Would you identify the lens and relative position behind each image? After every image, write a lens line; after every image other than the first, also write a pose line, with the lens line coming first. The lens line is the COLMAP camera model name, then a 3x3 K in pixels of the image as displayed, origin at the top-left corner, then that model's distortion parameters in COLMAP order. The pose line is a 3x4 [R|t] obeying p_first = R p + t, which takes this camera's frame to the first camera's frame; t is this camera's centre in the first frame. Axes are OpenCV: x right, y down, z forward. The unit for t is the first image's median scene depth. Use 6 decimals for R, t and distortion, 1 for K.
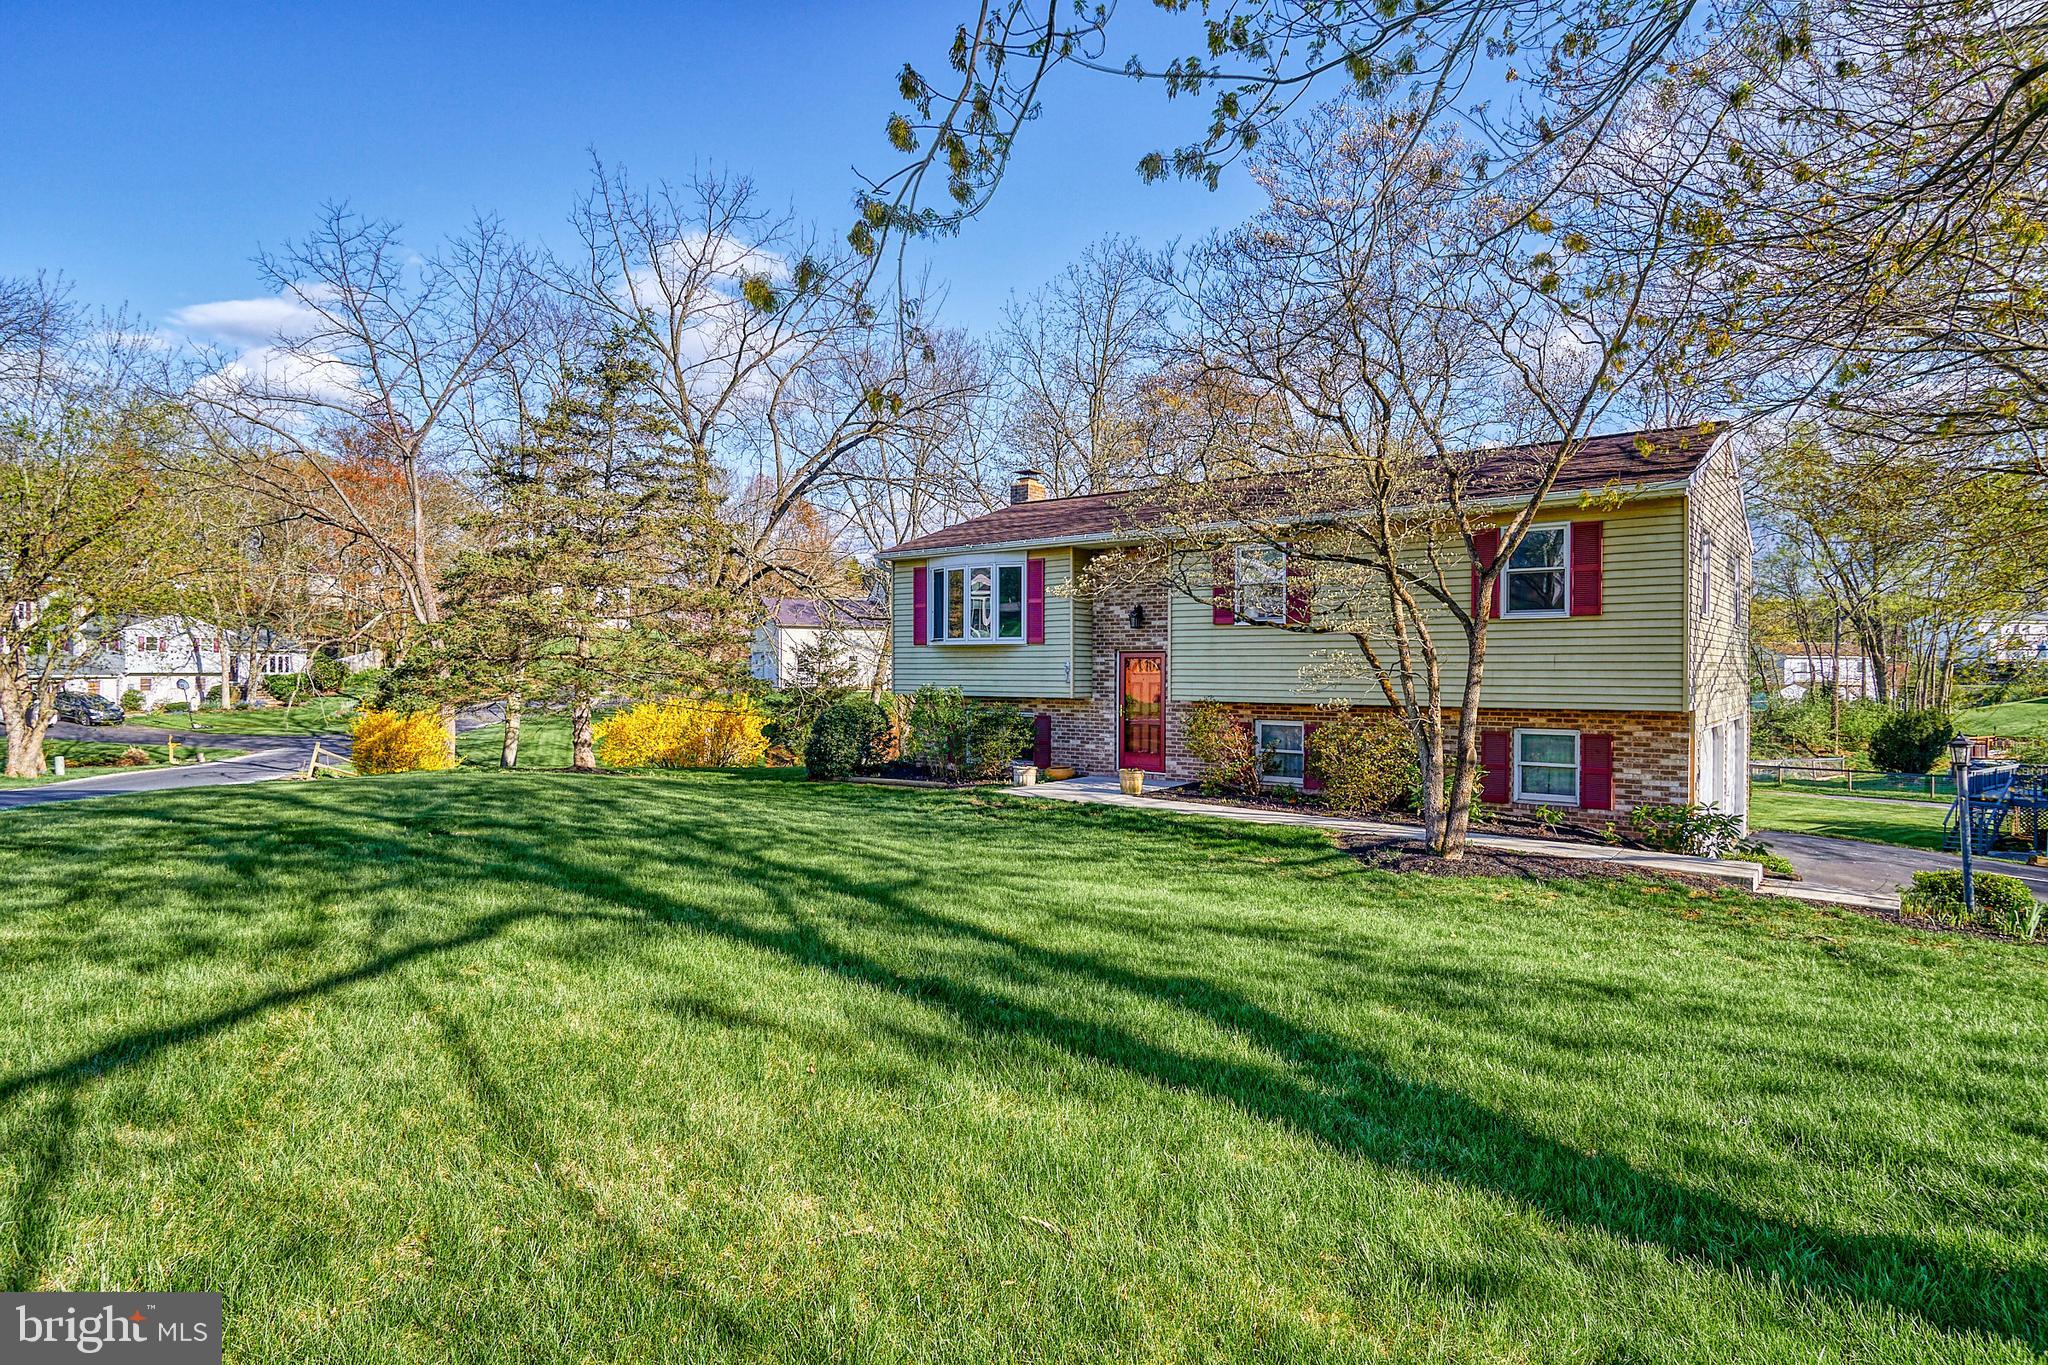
lens RADIAL K [[1109.8, 0, 1011.3], [0, 1109.8, 677.9], [0, 0, 1]] dist [-0.037387, 0.010733]
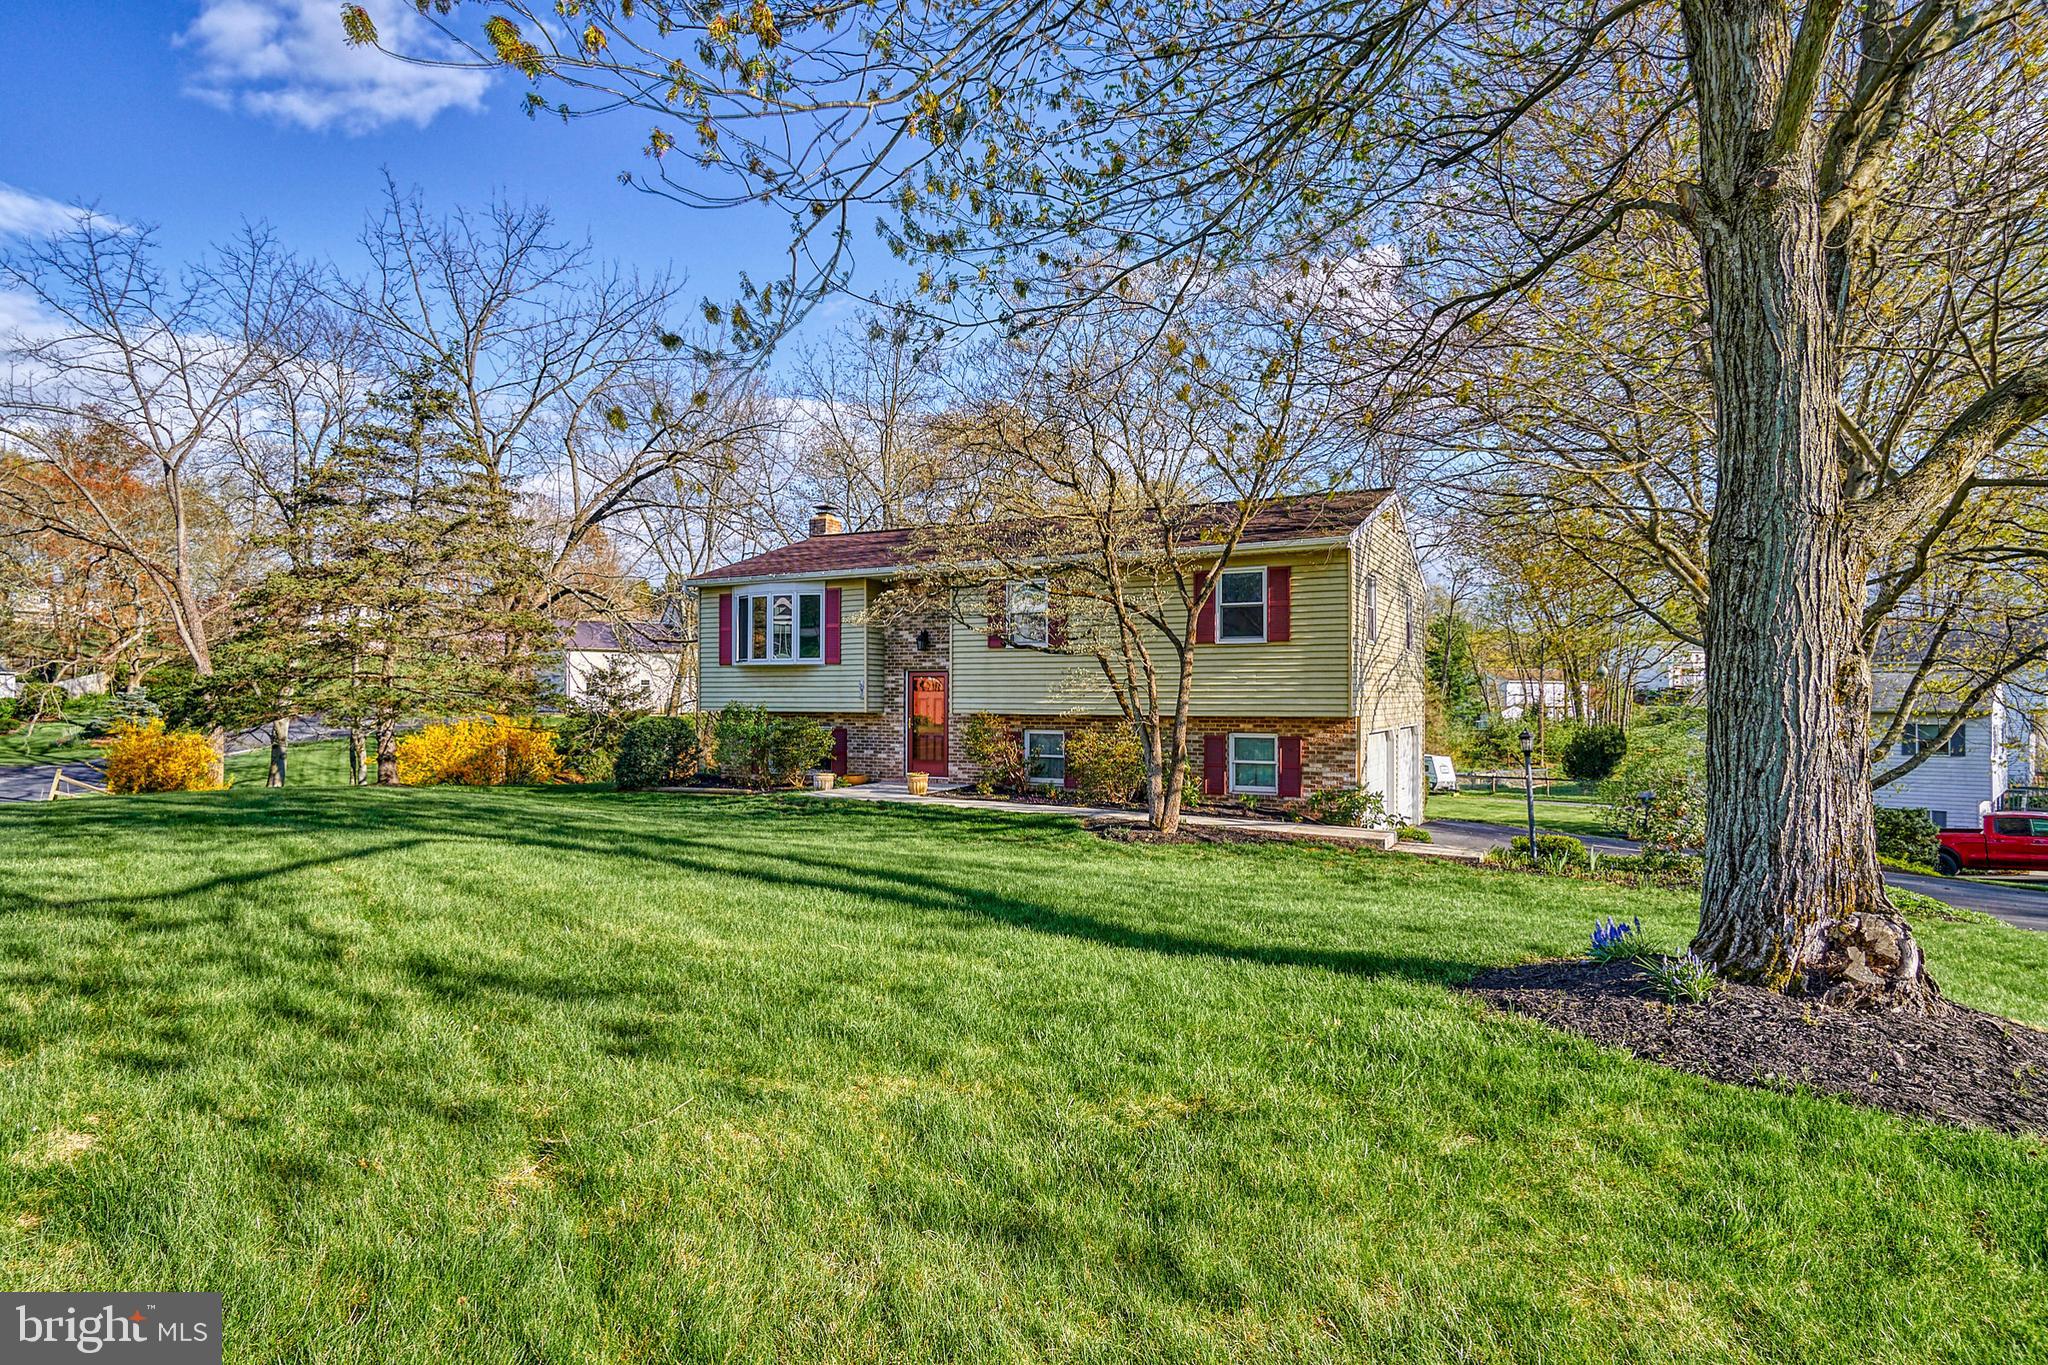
lens RADIAL K [[1099.5, 0, 1024.0], [0, 1099.5, 682.5], [0, 0, 1]] dist [-0.029390, 0.009282]
pose [[0.980723, 0.000287, 0.195401, -0.005585], [0.003395, 0.999823, -0.018509, 0.008797], [-0.195372, 0.018815, 0.980549, -0.121412]]
